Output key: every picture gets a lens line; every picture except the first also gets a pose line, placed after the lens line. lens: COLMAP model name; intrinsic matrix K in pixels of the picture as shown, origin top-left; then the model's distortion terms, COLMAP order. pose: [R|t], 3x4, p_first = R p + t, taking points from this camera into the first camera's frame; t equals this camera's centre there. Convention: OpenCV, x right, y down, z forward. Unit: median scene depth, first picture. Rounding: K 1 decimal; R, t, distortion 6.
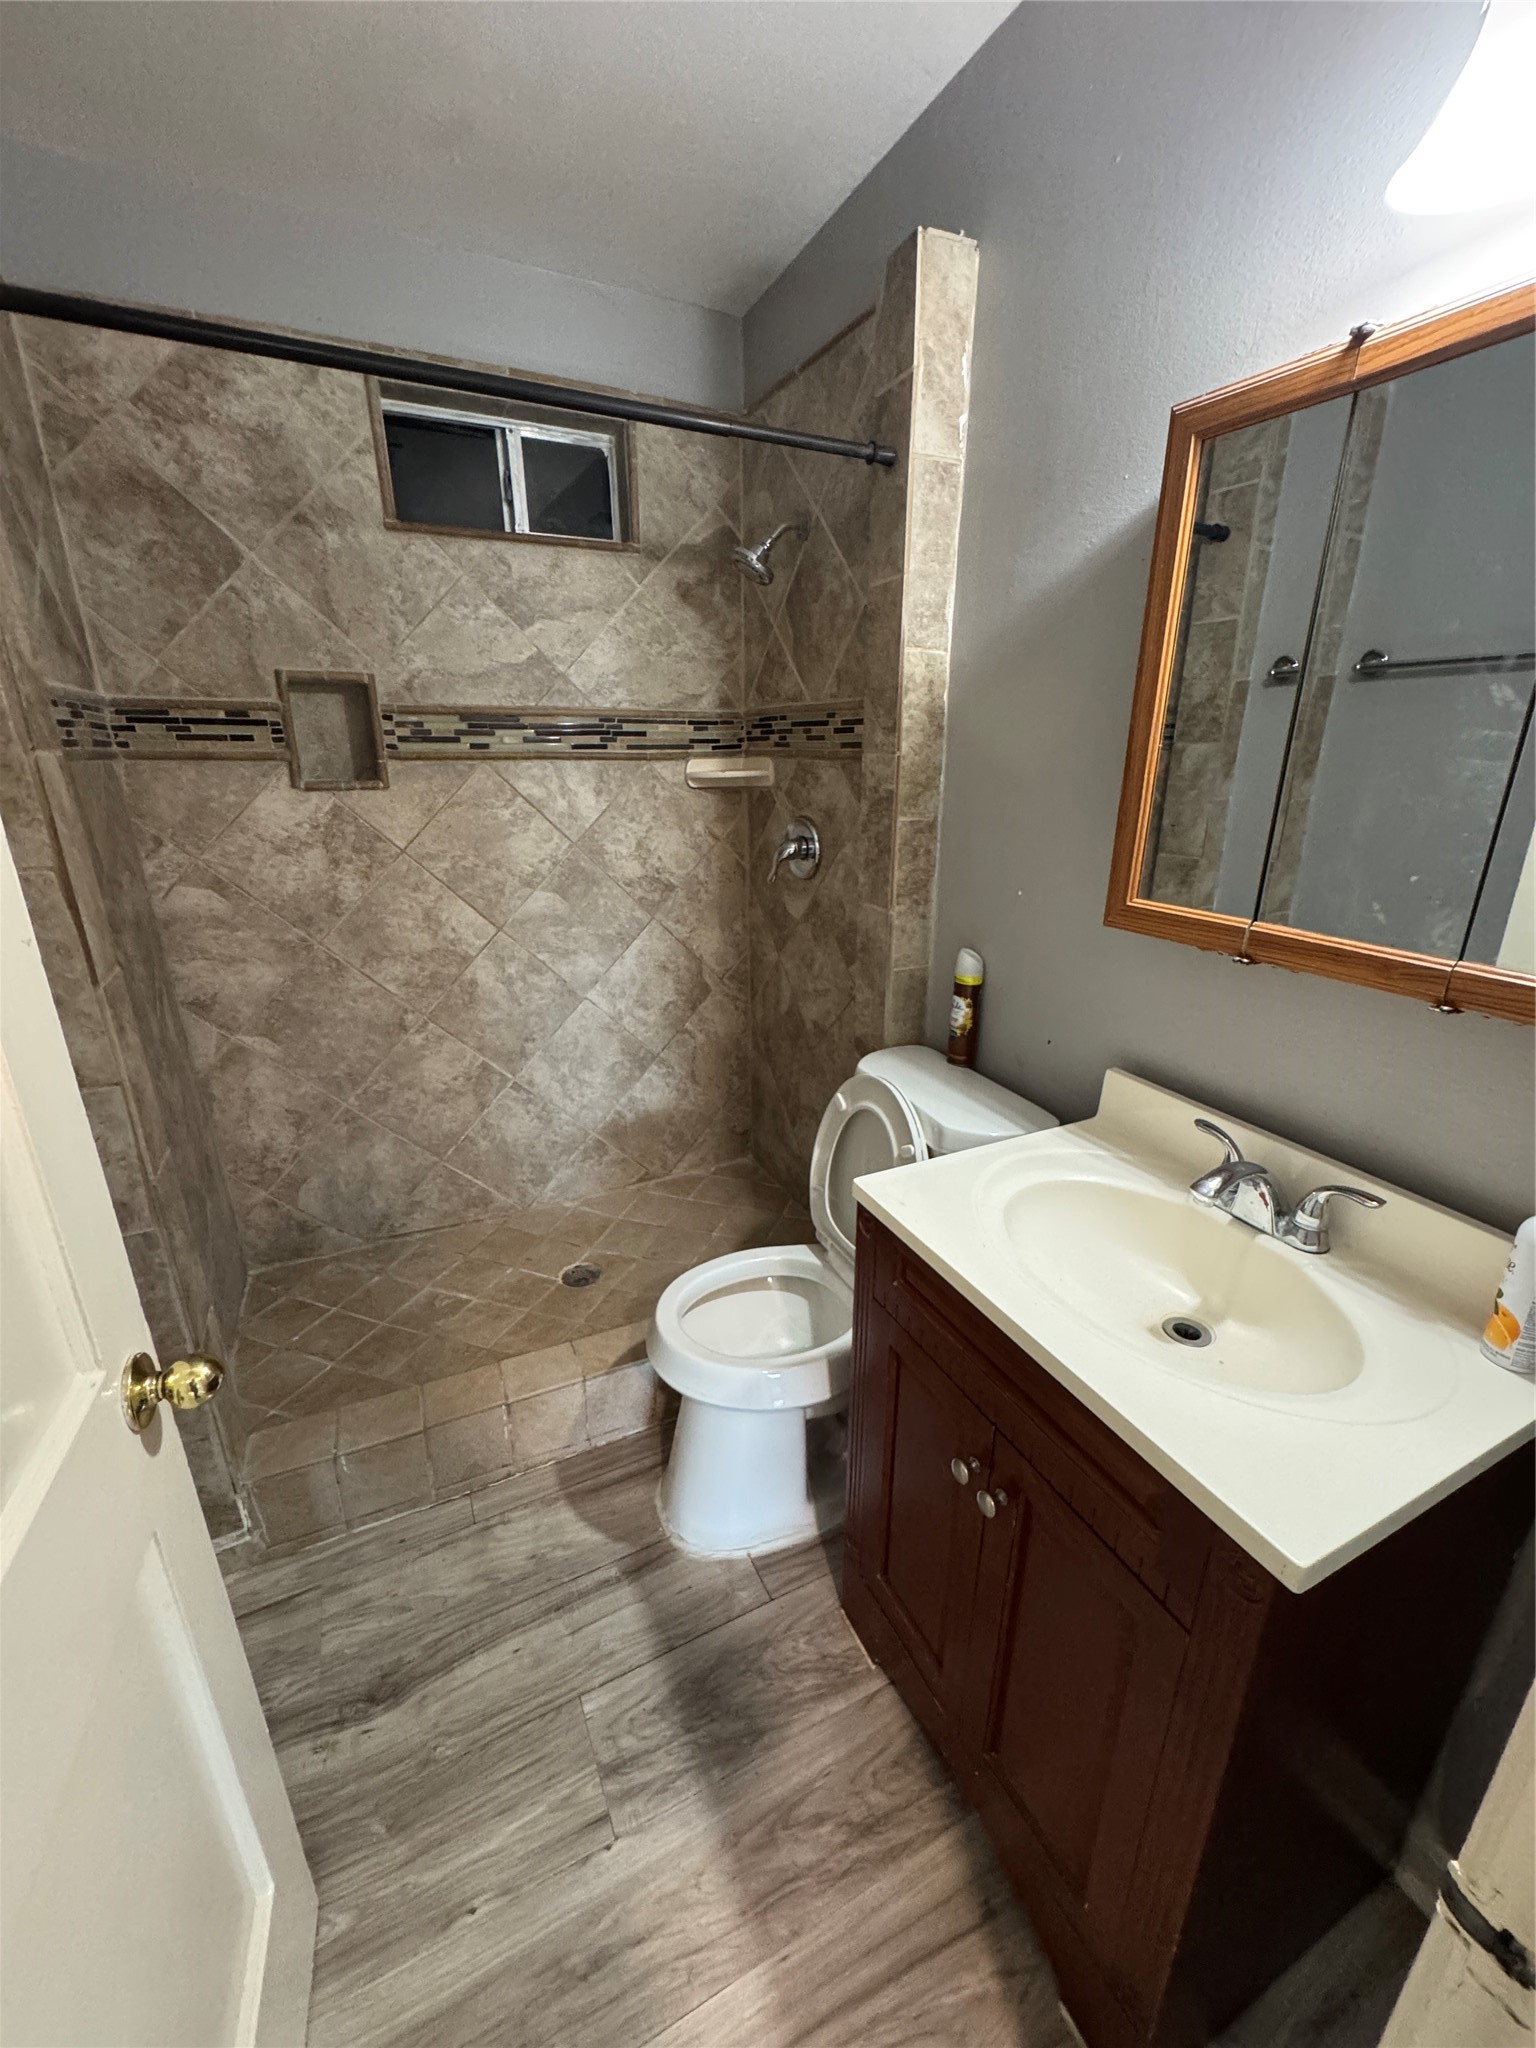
lens RADIAL K [[816.8, 0, 763.7], [0, 816.8, 1021.7], [0, 0, 1]] dist [-0.000307, -0.001057]
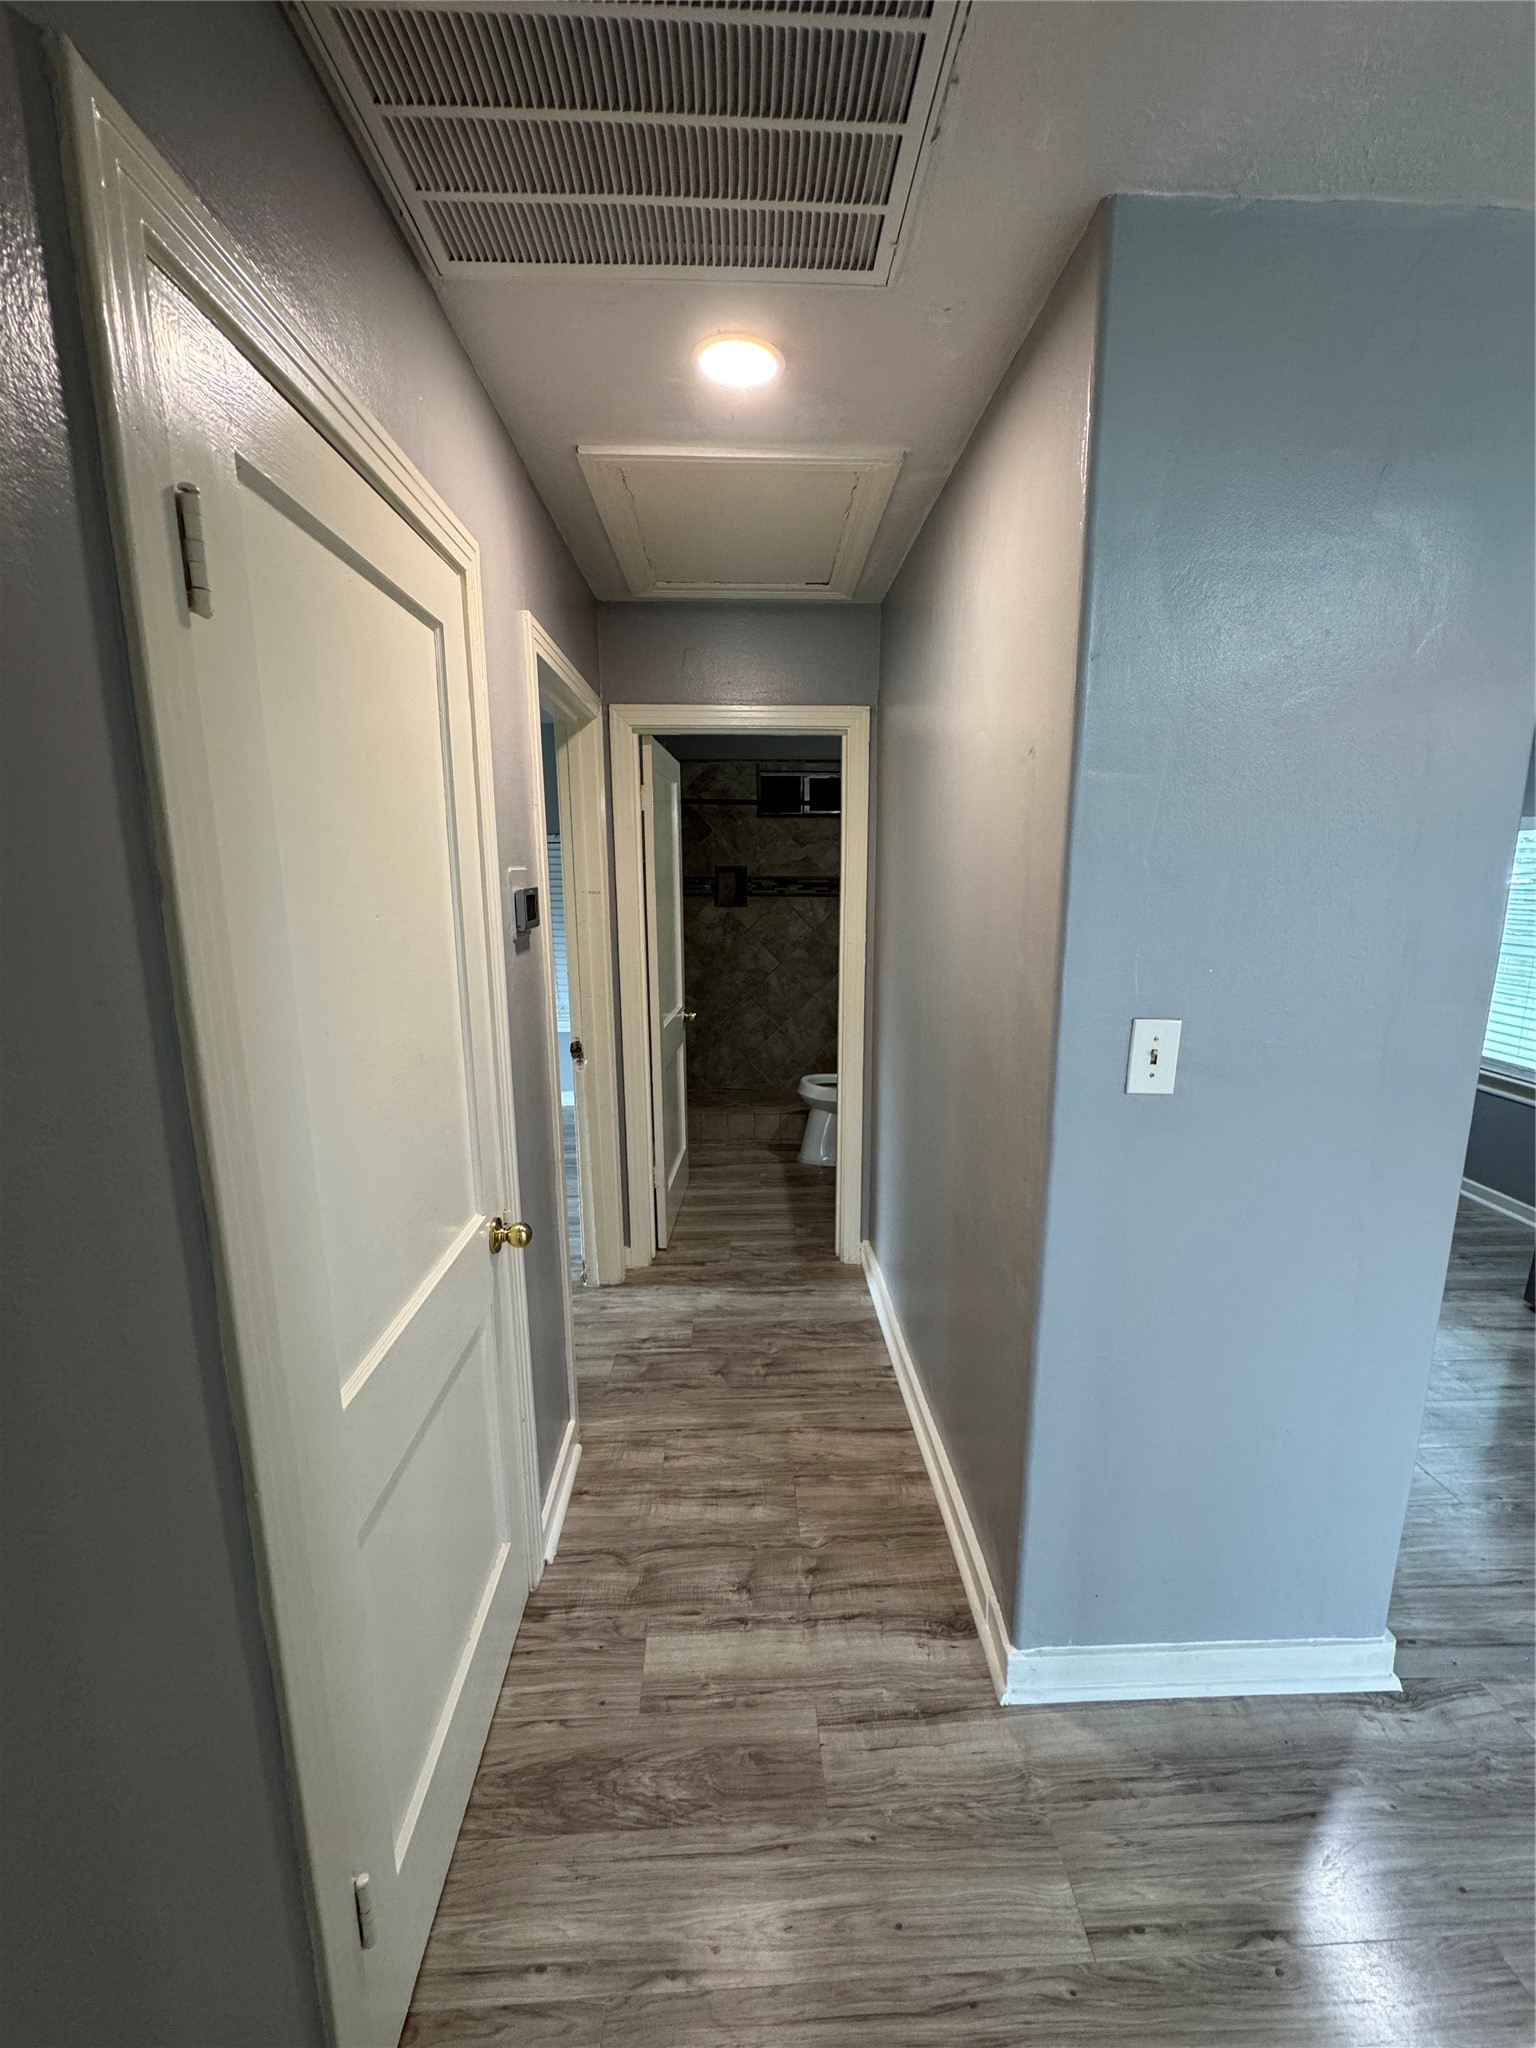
lens RADIAL K [[816.8, 0, 782.6], [0, 816.8, 1040.7], [0, 0, 1]] dist [-0.000307, -0.001057]
pose [[0.922662, 0.076291, -0.377988, 0.667470], [-0.127252, 0.985561, -0.111699, 0.415429], [0.364008, 0.151160, 0.919048, -1.296276]]
